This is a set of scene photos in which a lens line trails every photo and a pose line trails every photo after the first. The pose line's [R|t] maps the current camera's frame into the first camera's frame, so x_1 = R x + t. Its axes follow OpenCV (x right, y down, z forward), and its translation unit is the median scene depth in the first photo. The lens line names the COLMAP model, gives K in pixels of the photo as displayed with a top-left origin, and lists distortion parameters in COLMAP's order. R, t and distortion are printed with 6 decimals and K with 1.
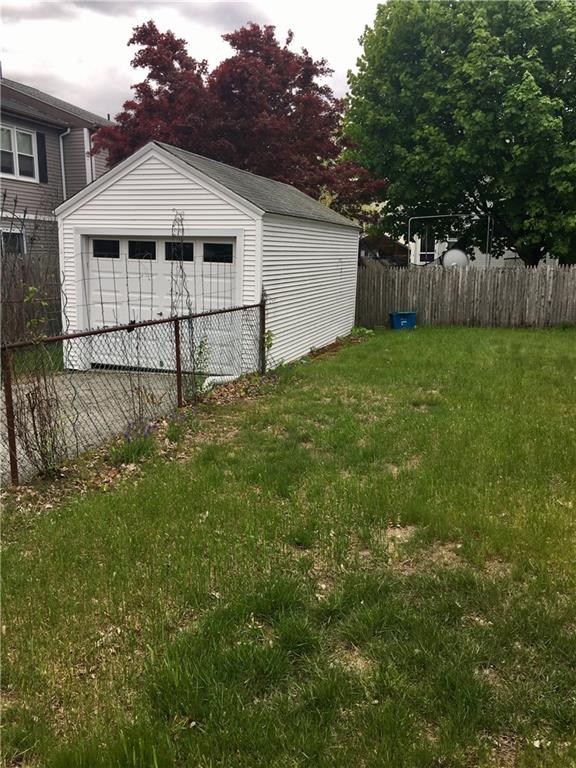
lens RADIAL K [[648.6, 0, 287.8], [0, 648.6, 384.3], [0, 0, 1]] dist [0.007031, -0.035195]
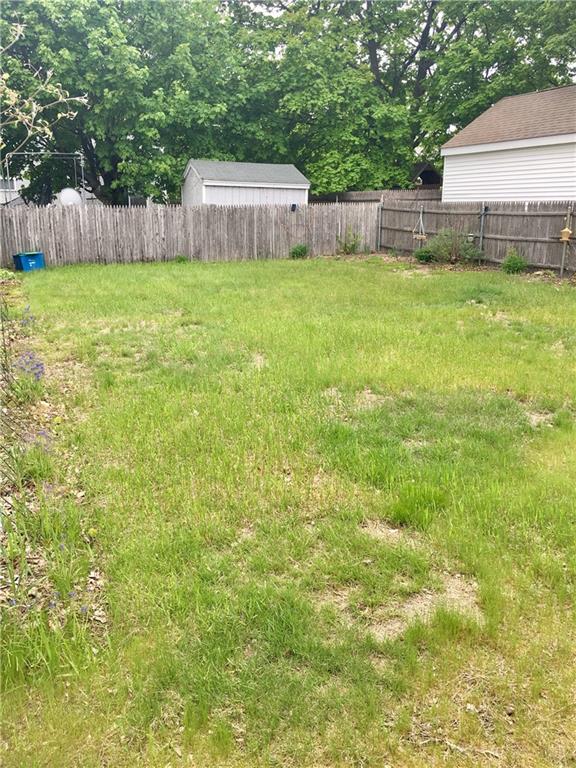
lens RADIAL K [[648.6, 0, 290.4], [0, 648.6, 385.2], [0, 0, 1]] dist [0.007031, -0.035195]
pose [[0.754395, -0.166574, 0.634934, -0.180628], [0.109714, 0.985657, 0.128229, 0.004042], [-0.647186, -0.027074, 0.761851, -0.009751]]
